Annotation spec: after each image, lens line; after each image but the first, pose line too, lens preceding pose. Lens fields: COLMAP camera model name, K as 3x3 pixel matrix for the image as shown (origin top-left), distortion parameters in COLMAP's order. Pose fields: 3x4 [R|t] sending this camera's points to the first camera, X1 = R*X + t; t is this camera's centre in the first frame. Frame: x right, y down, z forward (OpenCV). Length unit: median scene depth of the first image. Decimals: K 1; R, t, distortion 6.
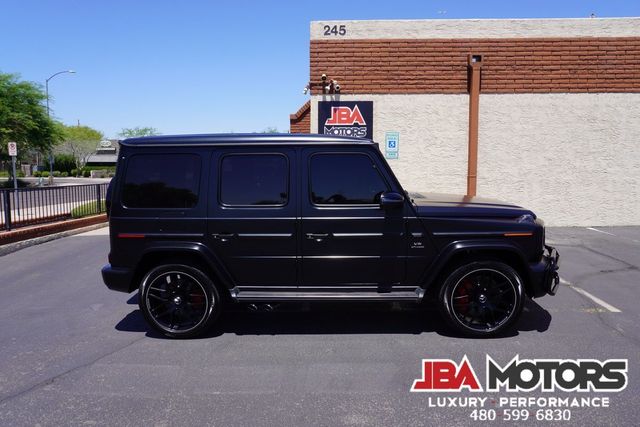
lens RADIAL K [[424.9, 0, 320.5], [0, 424.9, 212.2], [0, 0, 1]] dist [-0.044662, 0.024863]
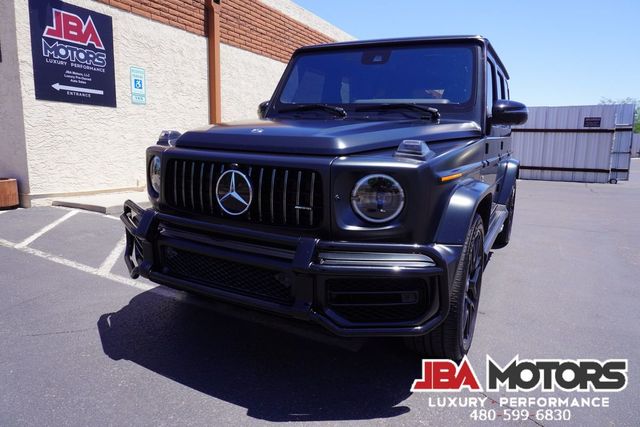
lens RADIAL K [[424.9, 0, 320.7], [0, 424.9, 212.6], [0, 0, 1]] dist [-0.044662, 0.024863]
pose [[0.434418, -0.124437, 0.892074, -0.379908], [0.084174, 0.991685, 0.097342, 0.017207], [-0.896770, 0.032802, 0.441280, 0.403736]]
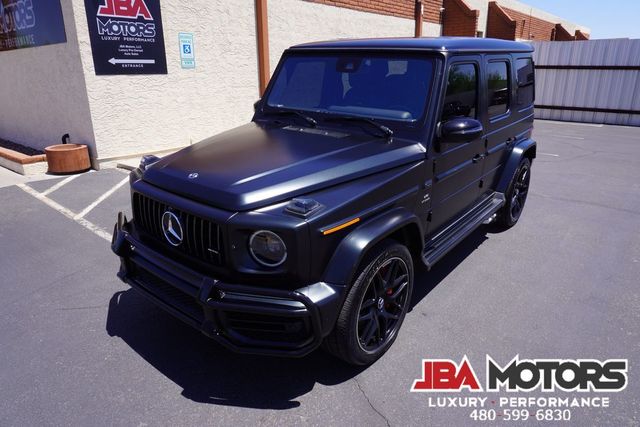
lens RADIAL K [[424.9, 0, 321.3], [0, 424.9, 211.5], [0, 0, 1]] dist [-0.044662, 0.024863]
pose [[0.603536, -0.251999, 0.756466, -0.354146], [0.093426, 0.964557, 0.246782, -0.039217], [-0.791843, -0.078269, 0.605688, 0.307113]]
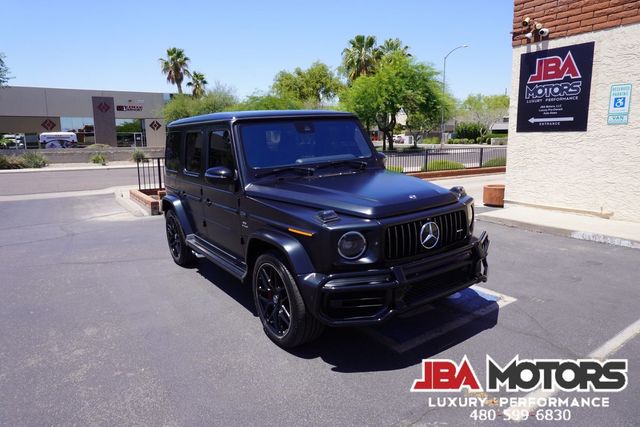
lens RADIAL K [[424.9, 0, 321.4], [0, 424.9, 211.6], [0, 0, 1]] dist [-0.044662, 0.024863]
pose [[0.587791, 0.133549, -0.797914, 0.448012], [-0.073079, 0.991013, 0.112035, -0.029366], [0.805706, -0.007542, 0.592268, 0.229092]]
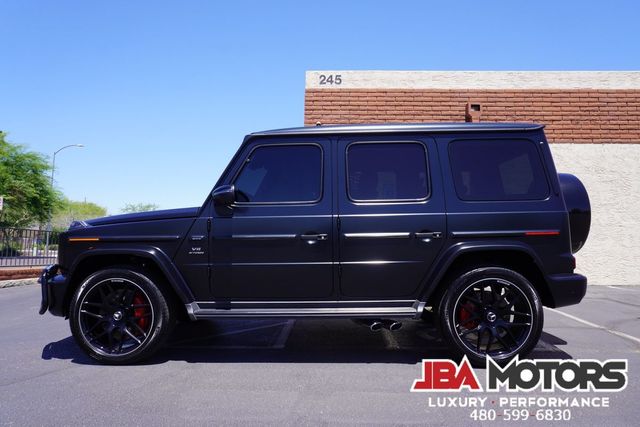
lens RADIAL K [[424.9, 0, 321.4], [0, 424.9, 211.8], [0, 0, 1]] dist [-0.044662, 0.024863]
pose [[0.999850, 0.016879, -0.003893, 0.021501], [-0.017315, 0.980426, -0.196126, 0.067136], [0.000506, 0.196164, 0.980571, 0.085026]]
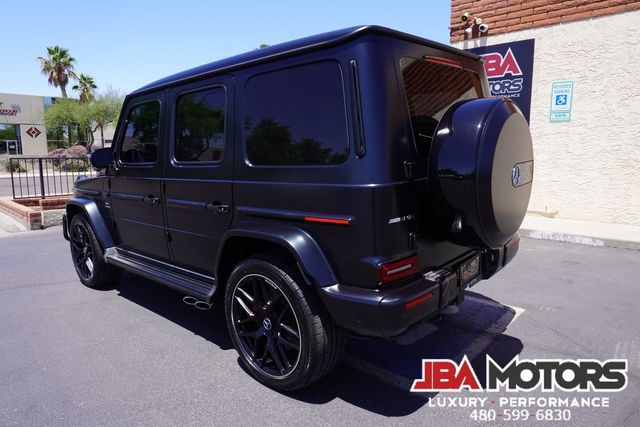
lens RADIAL K [[424.9, 0, 321.0], [0, 424.9, 212.1], [0, 0, 1]] dist [-0.044662, 0.024863]
pose [[0.754902, 0.095672, -0.648822, 0.332125], [-0.069576, 0.995403, 0.065825, -0.002325], [0.652136, -0.004549, 0.758088, 0.257058]]
